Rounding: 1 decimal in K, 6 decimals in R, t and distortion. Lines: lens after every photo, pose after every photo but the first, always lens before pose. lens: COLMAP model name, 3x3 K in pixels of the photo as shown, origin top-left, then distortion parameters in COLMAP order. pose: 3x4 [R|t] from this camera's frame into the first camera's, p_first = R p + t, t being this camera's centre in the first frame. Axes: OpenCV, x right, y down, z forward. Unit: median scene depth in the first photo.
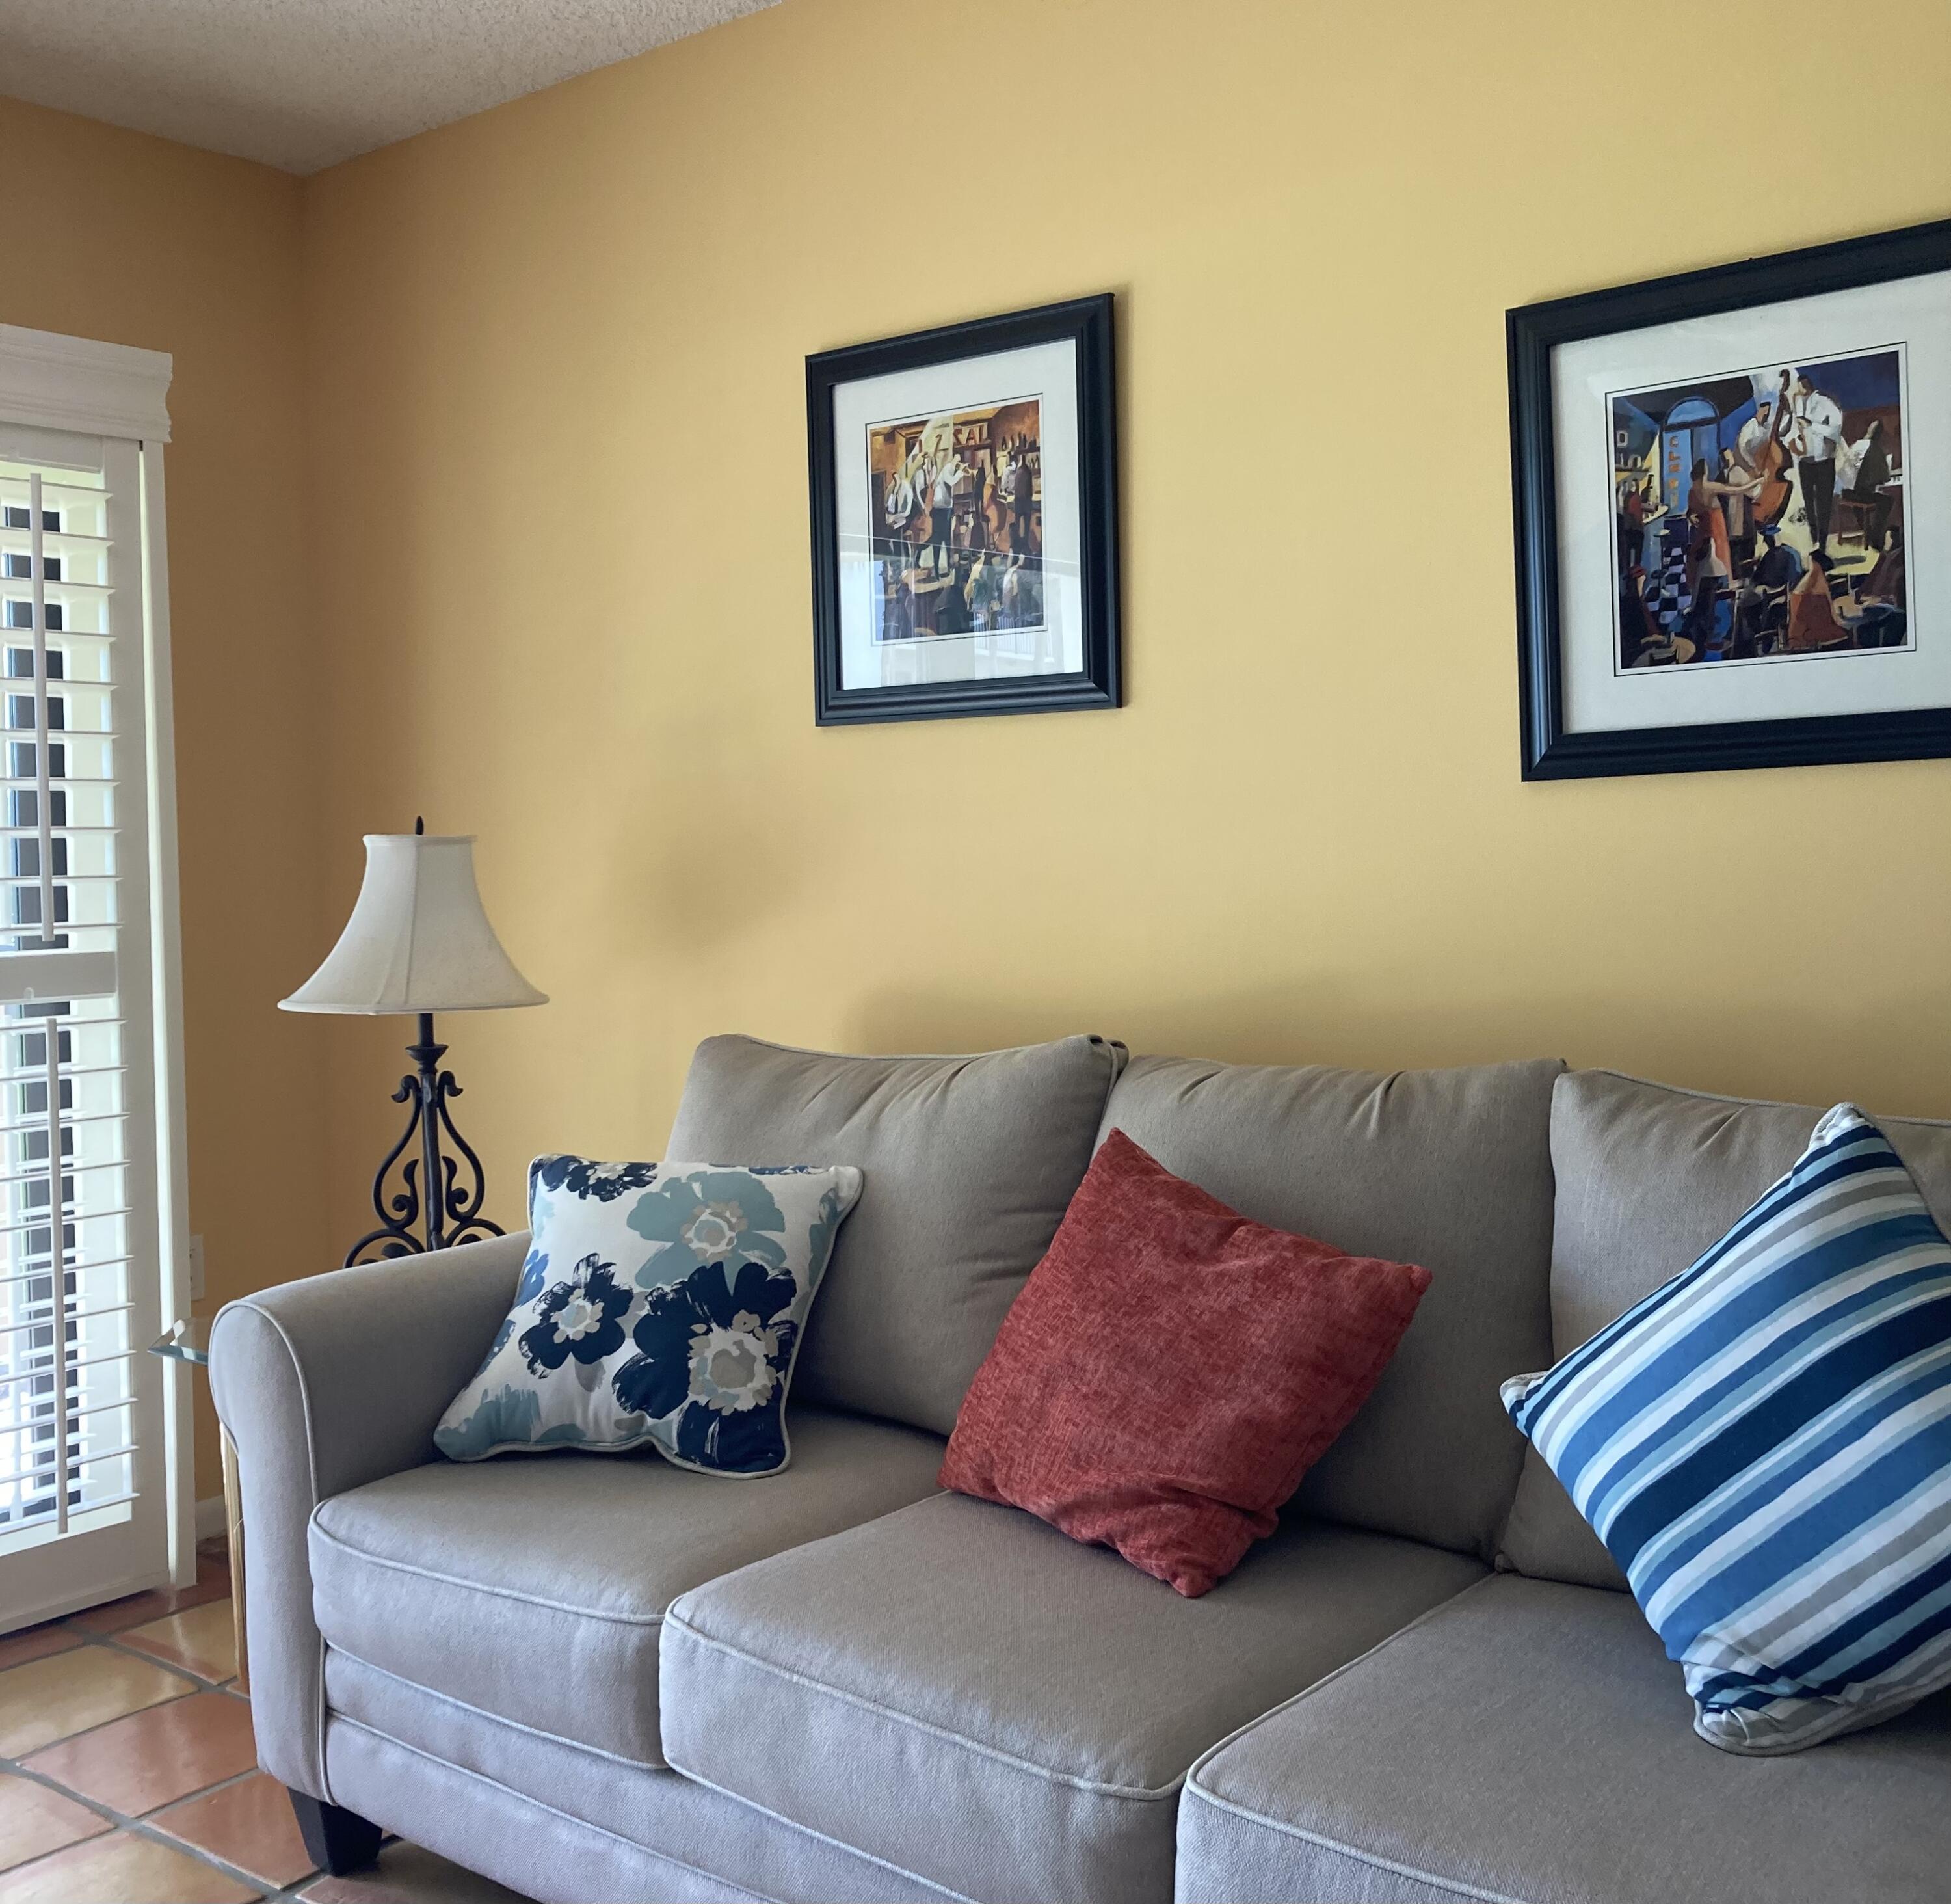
lens RADIAL K [[1959.8, 0, 976.5], [0, 1959.8, 953.6], [0, 0, 1]] dist [-0.027866, 0.000000]
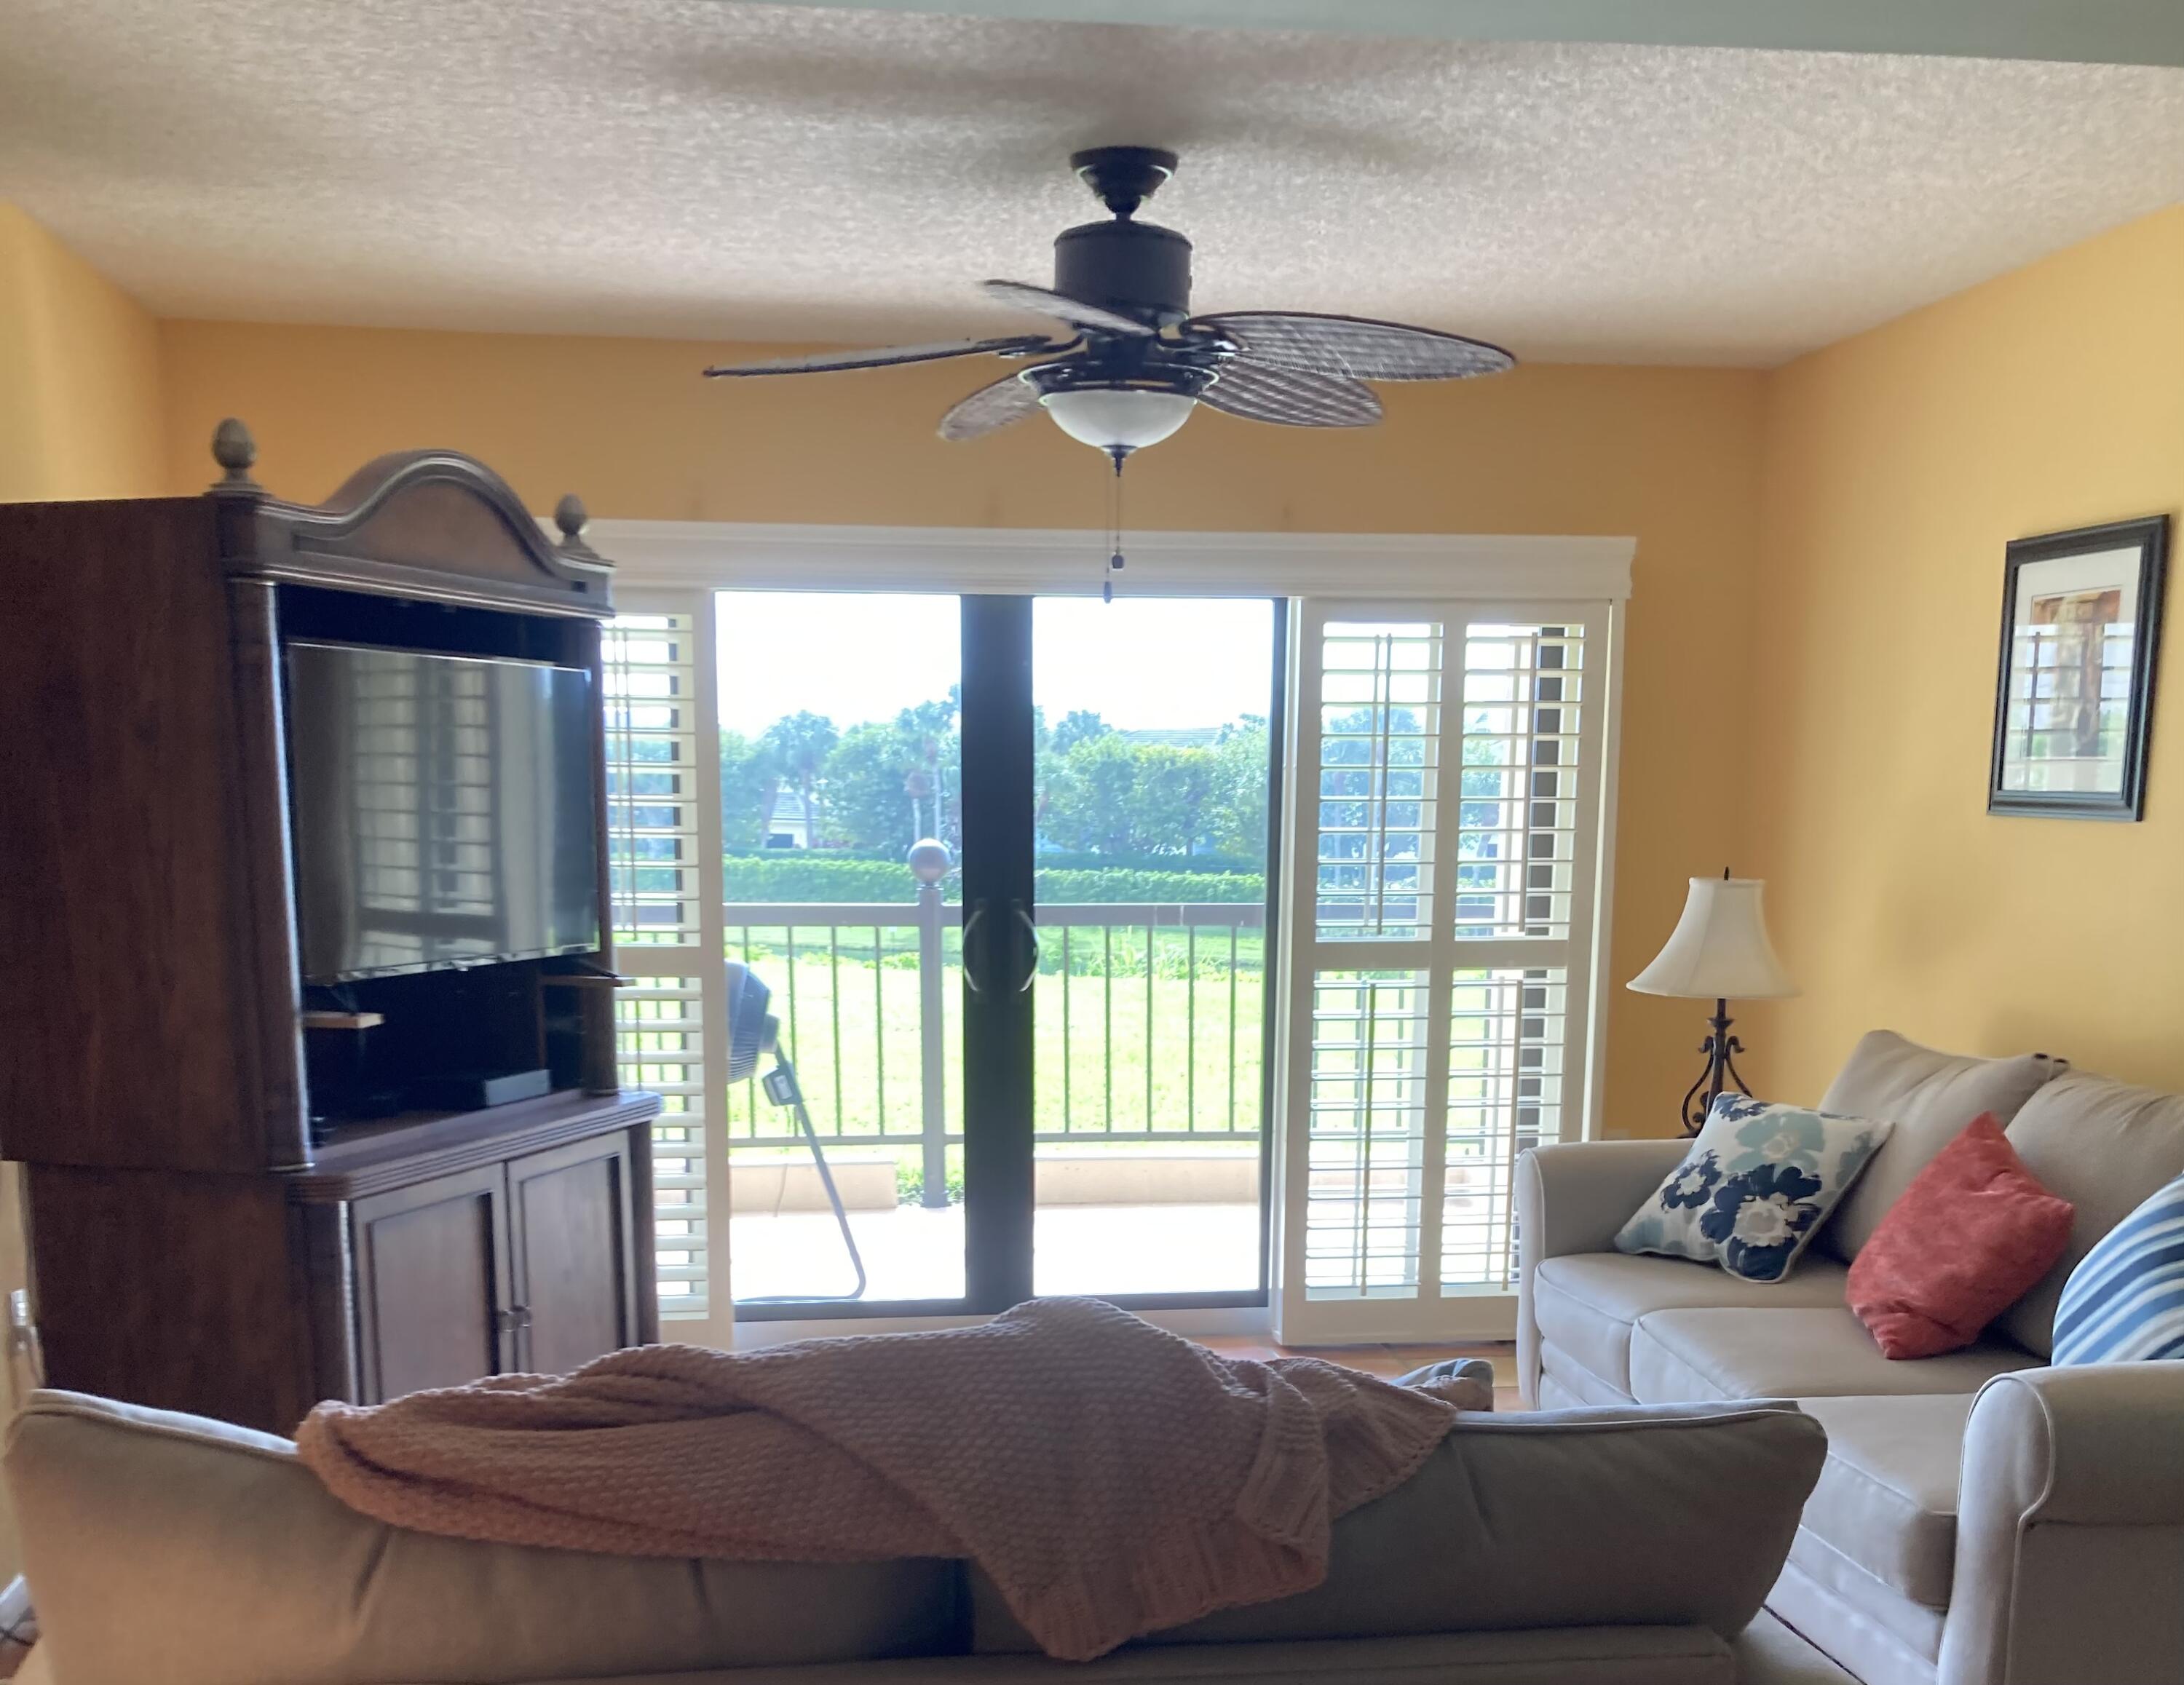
lens RADIAL K [[2094.7, 0, 1091.9], [0, 2094.7, 842.2], [0, 0, 1]] dist [0.053136, 0.000000]
pose [[0.706924, 0.024474, -0.706866, 0.731693], [-0.038368, 0.999257, -0.003774, -0.090030], [0.706248, 0.029789, 0.707337, -0.712492]]
